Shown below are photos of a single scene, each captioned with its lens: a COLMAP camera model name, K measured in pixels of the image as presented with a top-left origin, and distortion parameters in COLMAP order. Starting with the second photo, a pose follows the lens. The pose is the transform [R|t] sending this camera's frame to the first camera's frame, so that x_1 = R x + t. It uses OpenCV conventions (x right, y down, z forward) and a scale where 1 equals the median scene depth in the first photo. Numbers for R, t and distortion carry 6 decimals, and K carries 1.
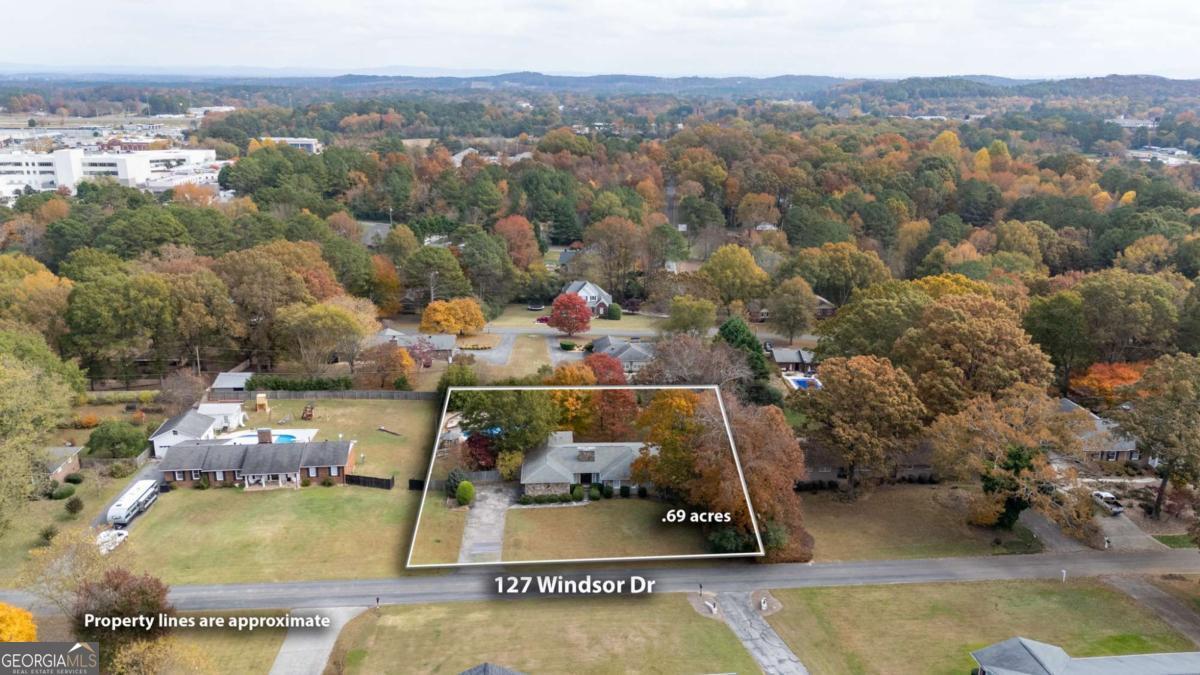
lens RADIAL K [[877.1, 0, 600.0], [0, 877.1, 337.5], [0, 0, 1]] dist [0.084034, -0.105243]
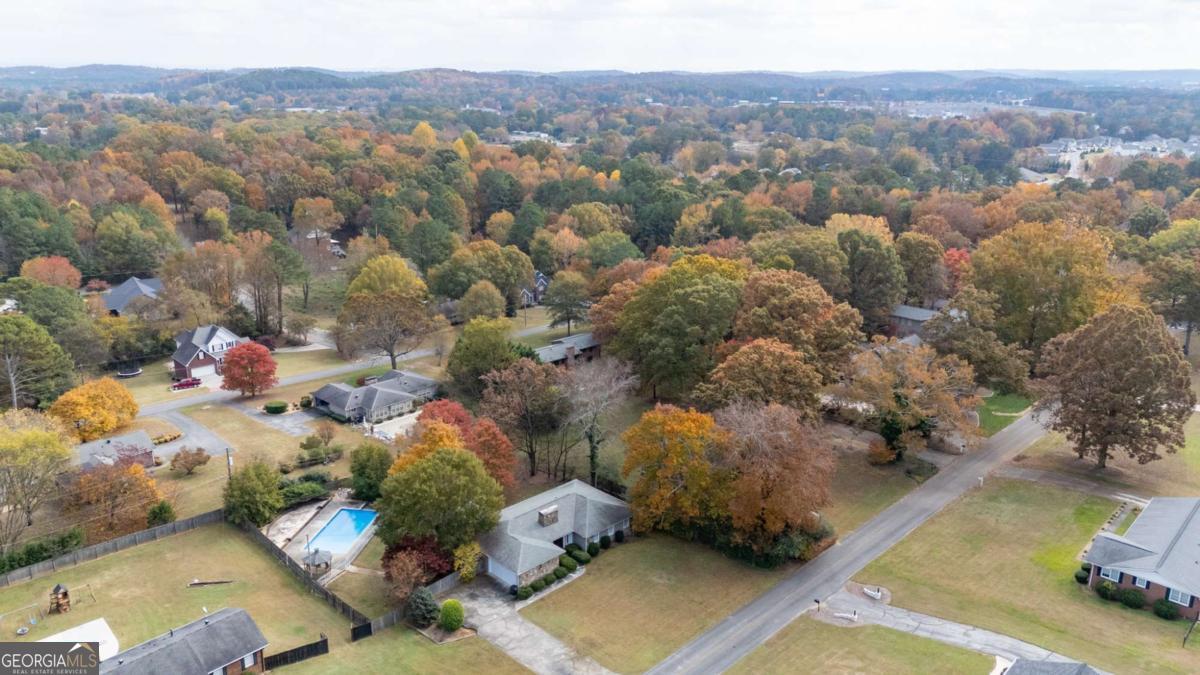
lens RADIAL K [[877.1, 0, 600.0], [0, 877.1, 337.5], [0, 0, 1]] dist [0.084034, -0.105243]
pose [[0.754743, -0.191170, 0.627549, -0.374771], [0.185469, 0.979753, 0.075401, -0.072260], [-0.629257, 0.059482, 0.774918, 0.229449]]
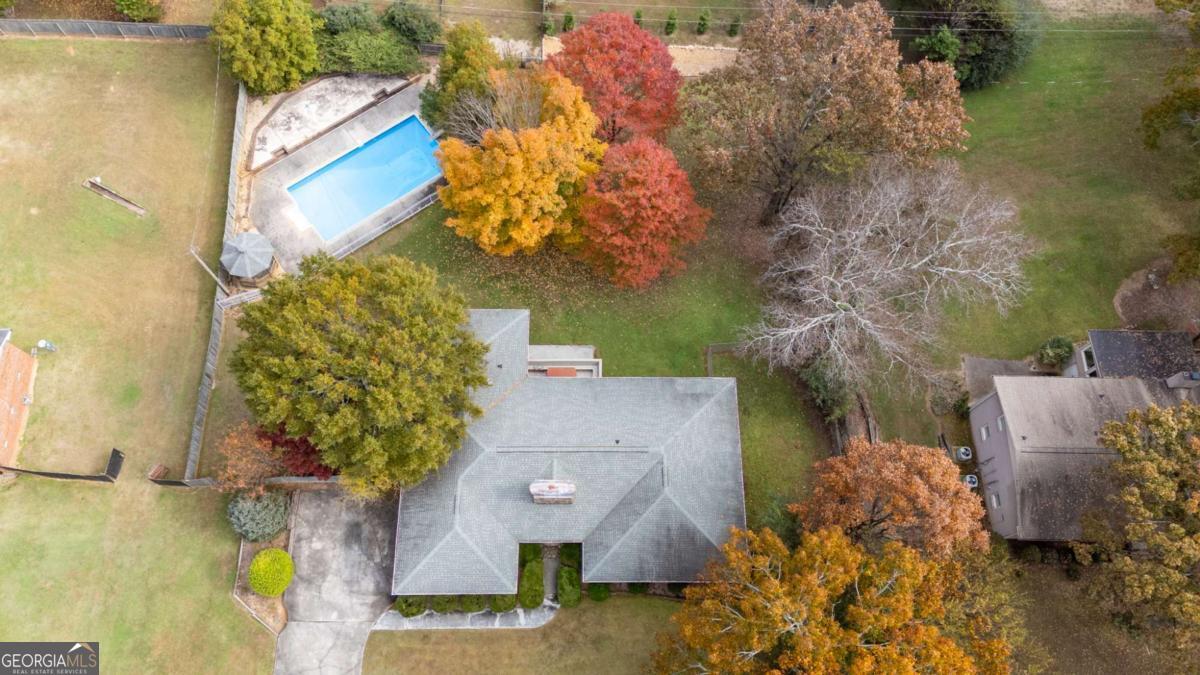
lens RADIAL K [[871.2, 0, 596.8], [0, 871.2, 324.9], [0, 0, 1]] dist [0.030795, 0.000356]
pose [[0.998663, 0.051559, -0.003809, 0.002184], [-0.028579, 0.611948, 0.790381, -0.185055], [0.043082, -0.789216, 0.612603, 0.633858]]
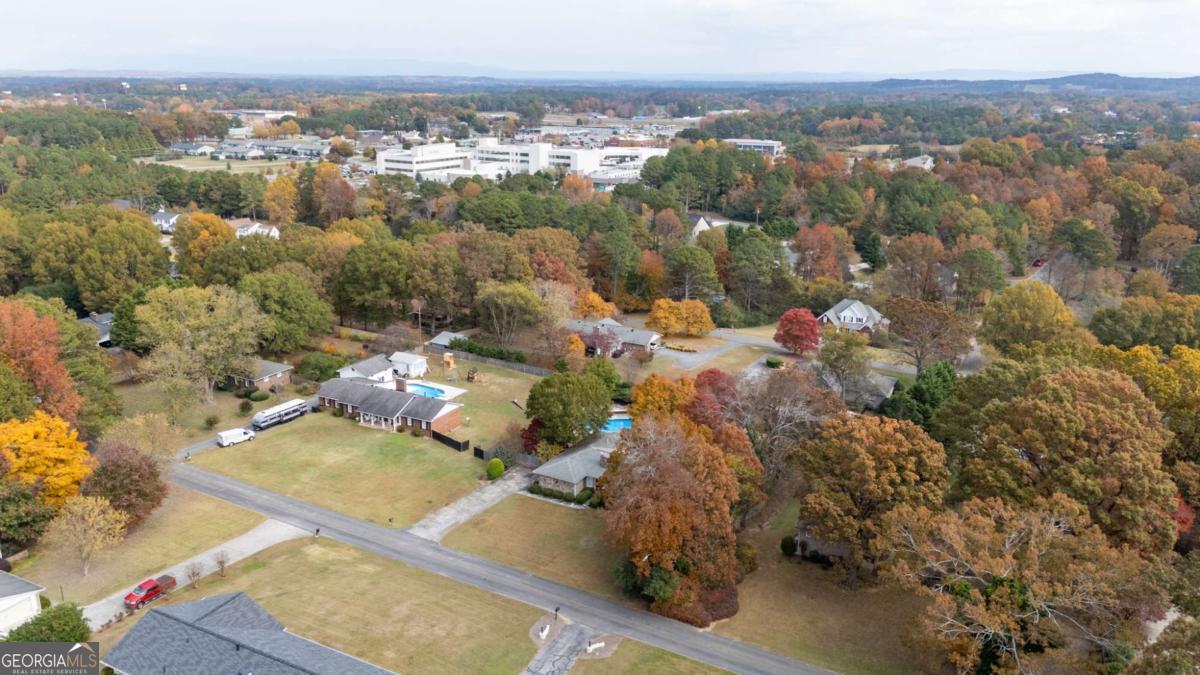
lens RADIAL K [[877.1, 0, 600.0], [0, 877.1, 337.5], [0, 0, 1]] dist [0.084034, -0.105243]
pose [[0.832744, 0.154332, -0.531713, 0.371352], [-0.156920, 0.986774, 0.040656, -0.032572], [0.530956, 0.049580, 0.845948, 0.123409]]
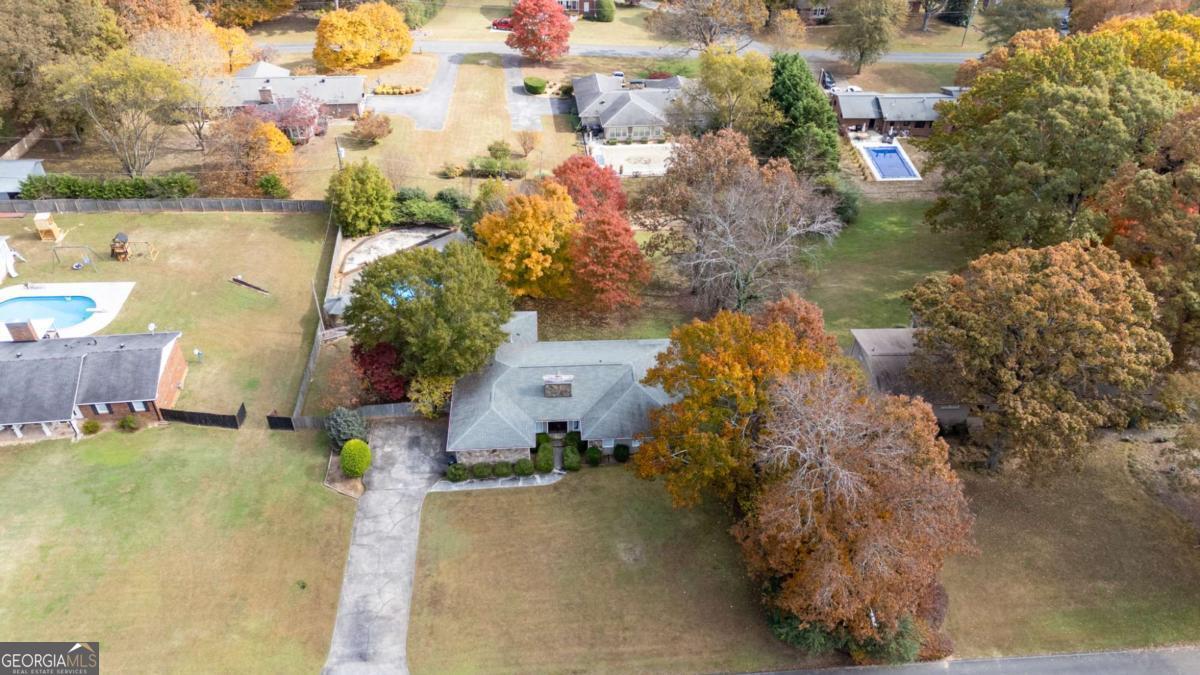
lens RADIAL K [[877.1, 0, 600.0], [0, 877.1, 337.5], [0, 0, 1]] dist [0.084034, -0.105243]
pose [[0.999887, 0.001182, 0.014956, 0.003347], [-0.007128, 0.914598, 0.404301, -0.108323], [-0.013200, -0.404362, 0.914504, 0.363008]]
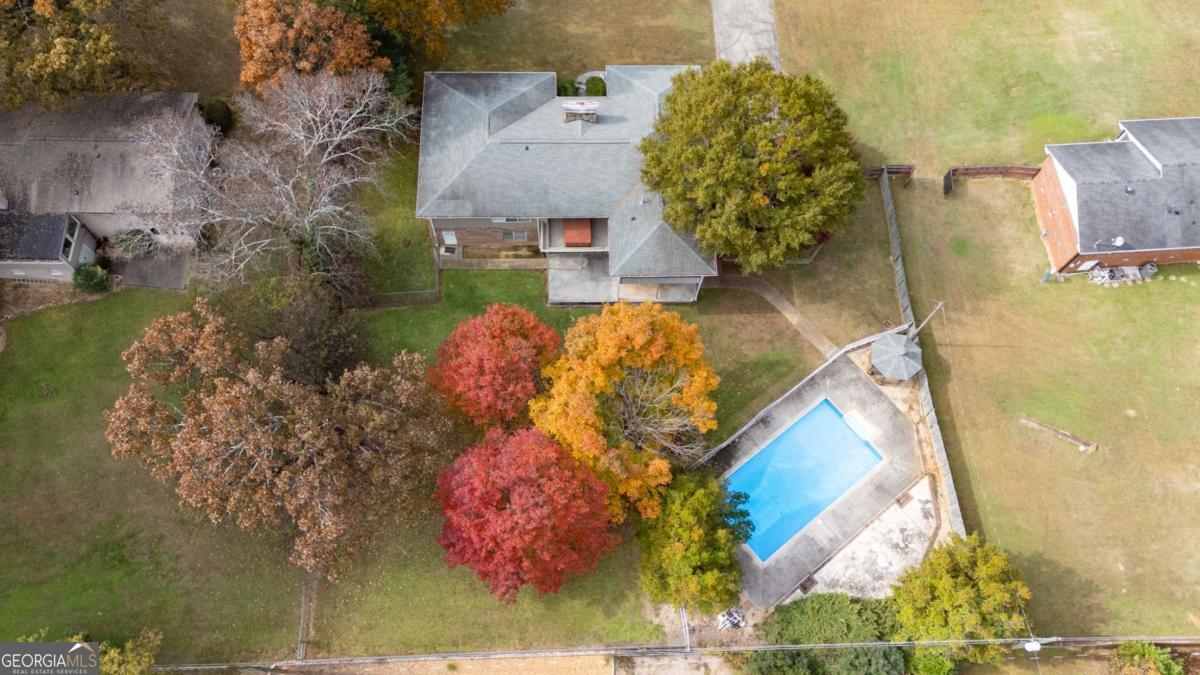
lens RADIAL K [[871.2, 0, 596.8], [0, 871.2, 324.9], [0, 0, 1]] dist [0.030795, 0.000356]
pose [[-0.998926, -0.041631, -0.020335, -0.014876], [-0.025047, 0.116006, 0.992933, -0.269793], [-0.038978, 0.992376, -0.116924, 0.916685]]
